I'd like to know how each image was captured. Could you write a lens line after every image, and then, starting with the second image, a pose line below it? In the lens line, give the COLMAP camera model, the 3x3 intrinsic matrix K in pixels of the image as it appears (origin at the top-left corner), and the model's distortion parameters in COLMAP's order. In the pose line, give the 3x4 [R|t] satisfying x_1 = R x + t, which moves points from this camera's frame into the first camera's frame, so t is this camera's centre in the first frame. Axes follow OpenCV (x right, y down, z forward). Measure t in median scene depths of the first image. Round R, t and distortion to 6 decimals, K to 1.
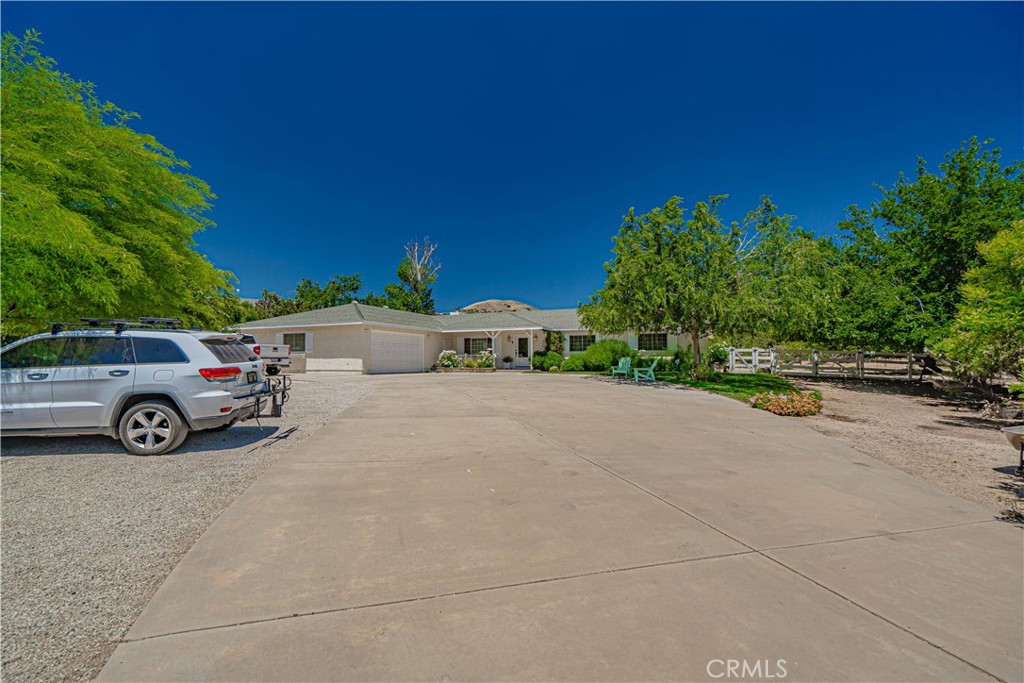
lens RADIAL K [[460.7, 0, 512.0], [0, 460.7, 341.5], [0, 0, 1]] dist [-0.009749, 0.004782]
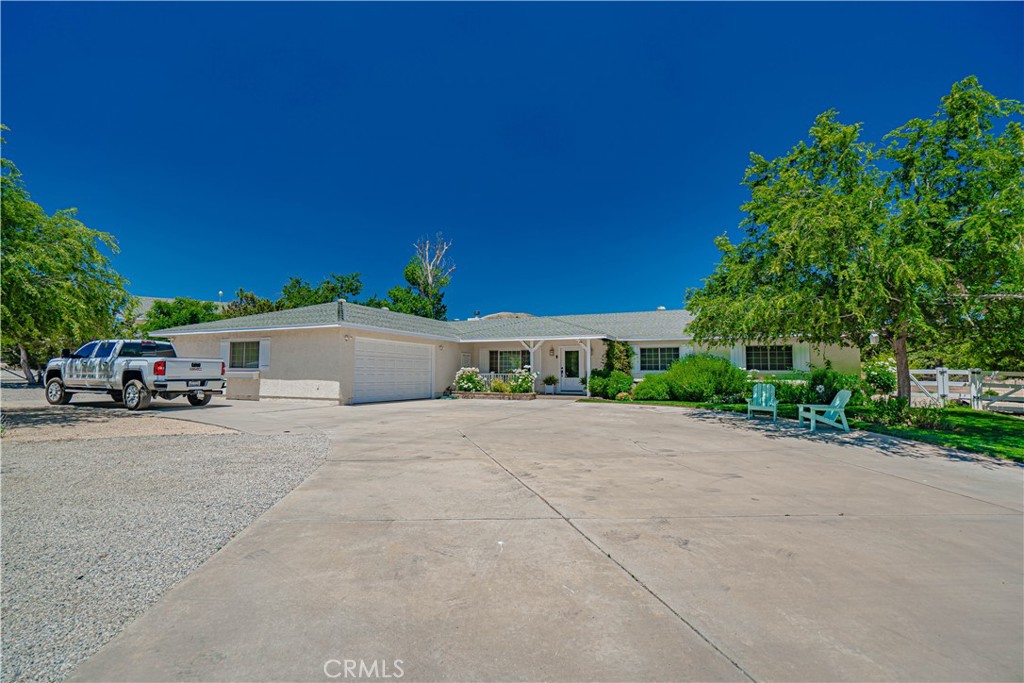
lens RADIAL K [[460.7, 0, 512.0], [0, 460.7, 341.5], [0, 0, 1]] dist [-0.009749, 0.004782]
pose [[0.999709, 0.006891, -0.023135, -0.055540], [-0.007540, 0.999577, -0.028079, -0.001485], [0.022932, 0.028245, 0.999338, 0.291484]]
